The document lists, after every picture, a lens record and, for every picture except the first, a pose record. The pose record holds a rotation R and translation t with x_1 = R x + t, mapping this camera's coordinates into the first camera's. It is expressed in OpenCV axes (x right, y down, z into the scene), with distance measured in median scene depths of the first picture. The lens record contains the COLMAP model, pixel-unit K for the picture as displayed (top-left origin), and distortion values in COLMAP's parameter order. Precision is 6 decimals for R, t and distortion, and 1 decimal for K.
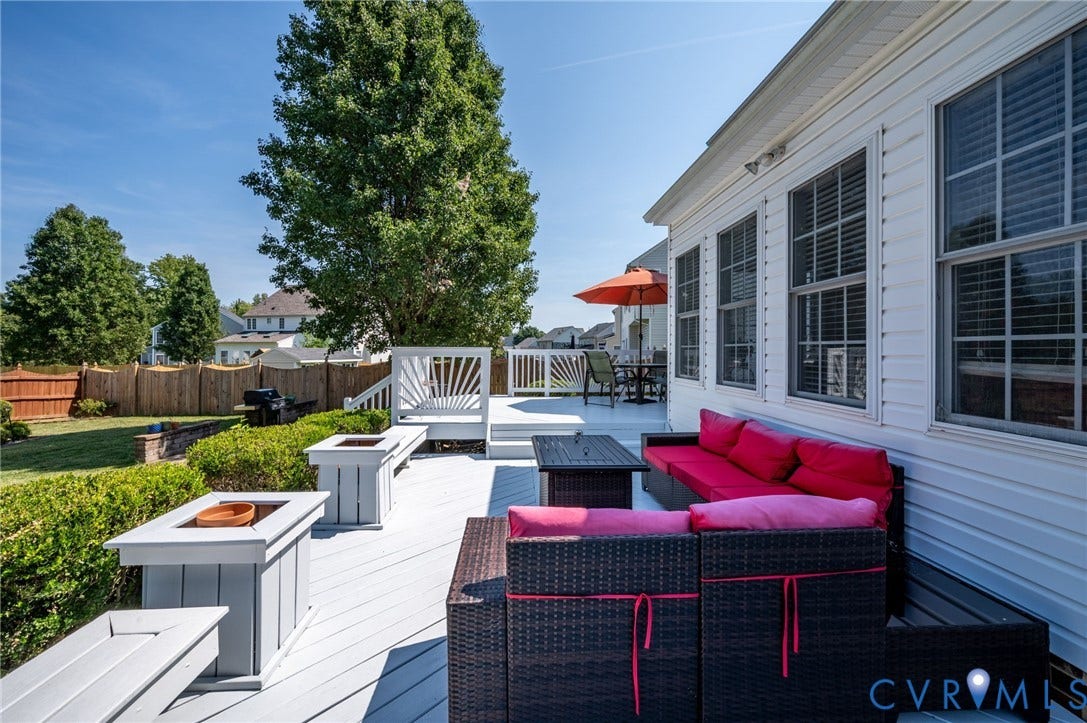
lens RADIAL K [[440.3, 0, 540.3], [0, 440.3, 353.3], [0, 0, 1]] dist [0.000100, 0.000025]
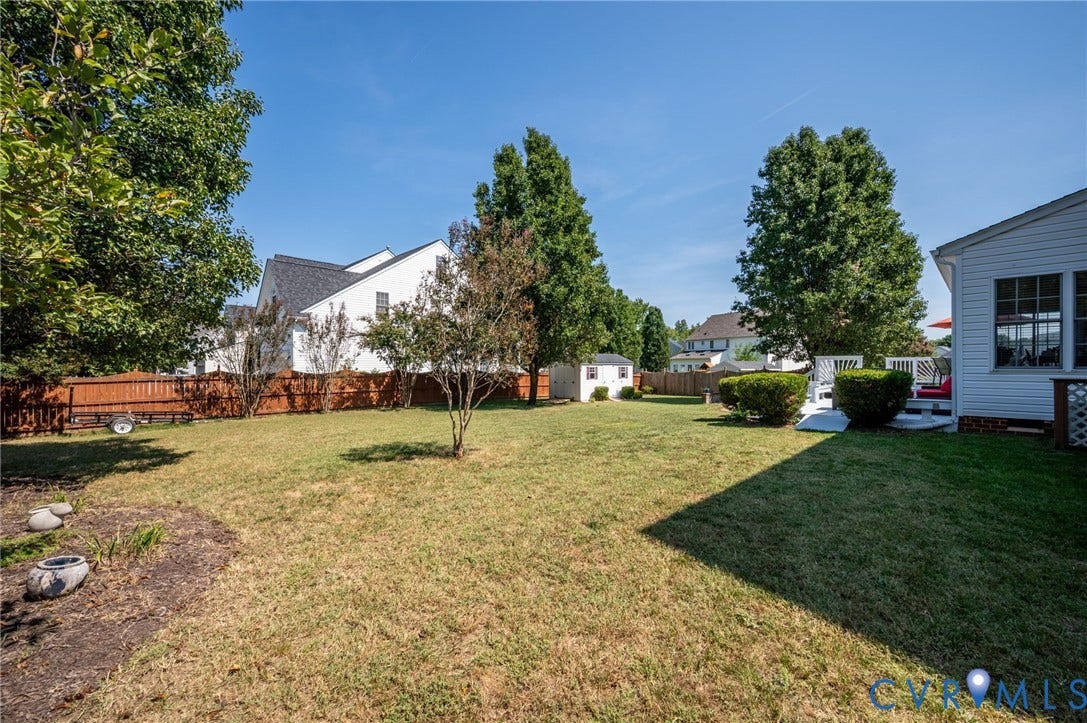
lens RADIAL K [[440.3, 0, 538.8], [0, 440.3, 365.9], [0, 0, 1]] dist [0.000100, 0.000025]
pose [[0.659939, -0.003244, -0.751312, 0.255554], [-0.003892, 0.999963, -0.007736, 0.033111], [0.751309, 0.008029, 0.659902, -0.924094]]
